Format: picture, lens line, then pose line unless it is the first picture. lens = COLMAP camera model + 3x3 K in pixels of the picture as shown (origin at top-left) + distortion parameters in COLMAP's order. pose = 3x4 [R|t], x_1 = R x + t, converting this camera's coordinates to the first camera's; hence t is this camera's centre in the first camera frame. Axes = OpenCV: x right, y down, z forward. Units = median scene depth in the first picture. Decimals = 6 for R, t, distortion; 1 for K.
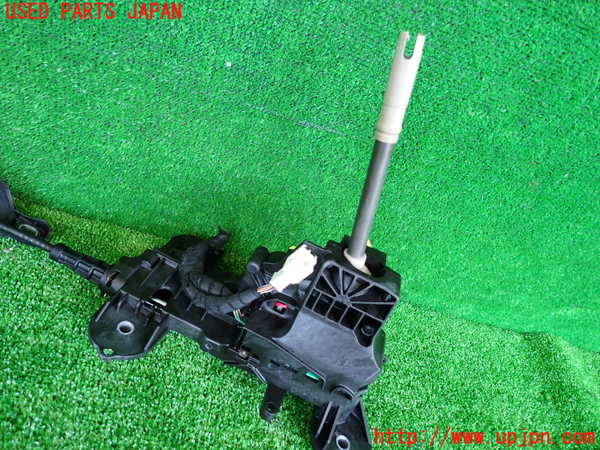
lens RADIAL K [[445.5, 0, 299.5], [0, 445.5, 224.1], [0, 0, 1]] dist [0.011280, -0.005668]
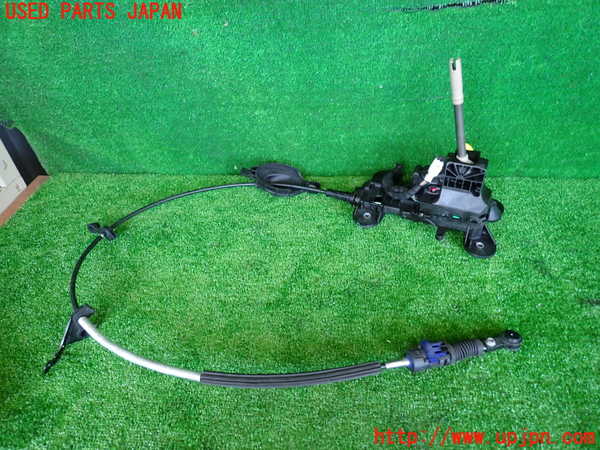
lens RADIAL K [[445.5, 0, 299.1], [0, 445.5, 223.5], [0, 0, 1]] dist [0.011280, -0.005668]
pose [[0.887105, -0.220585, -0.405447, 0.211670], [0.268107, 0.961286, 0.063620, 0.032095], [0.375717, -0.165141, 0.911902, -1.185989]]
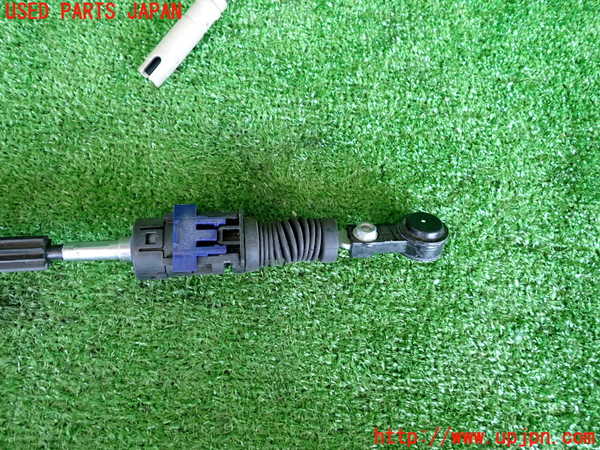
lens RADIAL K [[445.5, 0, 298.6], [0, 445.5, 225.5], [0, 0, 1]] dist [0.011280, -0.005668]
pose [[0.951833, 0.020576, -0.305926, 0.078217], [0.174212, 0.784761, 0.594811, 0.545668], [0.252318, -0.619457, 0.743376, -0.398294]]
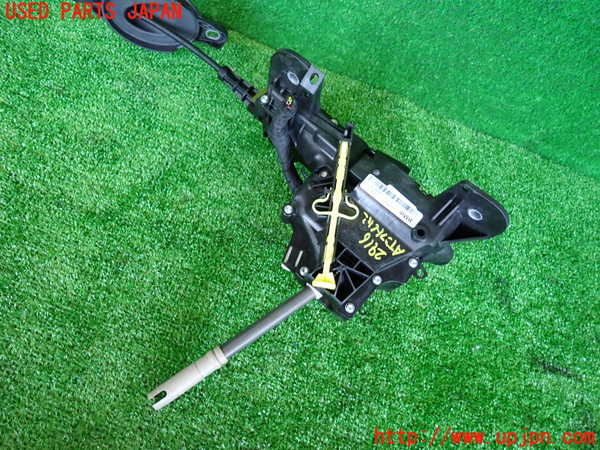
lens RADIAL K [[445.5, 0, 301.1], [0, 445.5, 225.5], [0, 0, 1]] dist [0.011280, -0.005668]
pose [[0.924249, 0.195721, -0.327808, 0.156929], [-0.082933, 0.941024, 0.328020, 0.045066], [0.372675, -0.275986, 0.885971, -0.402456]]
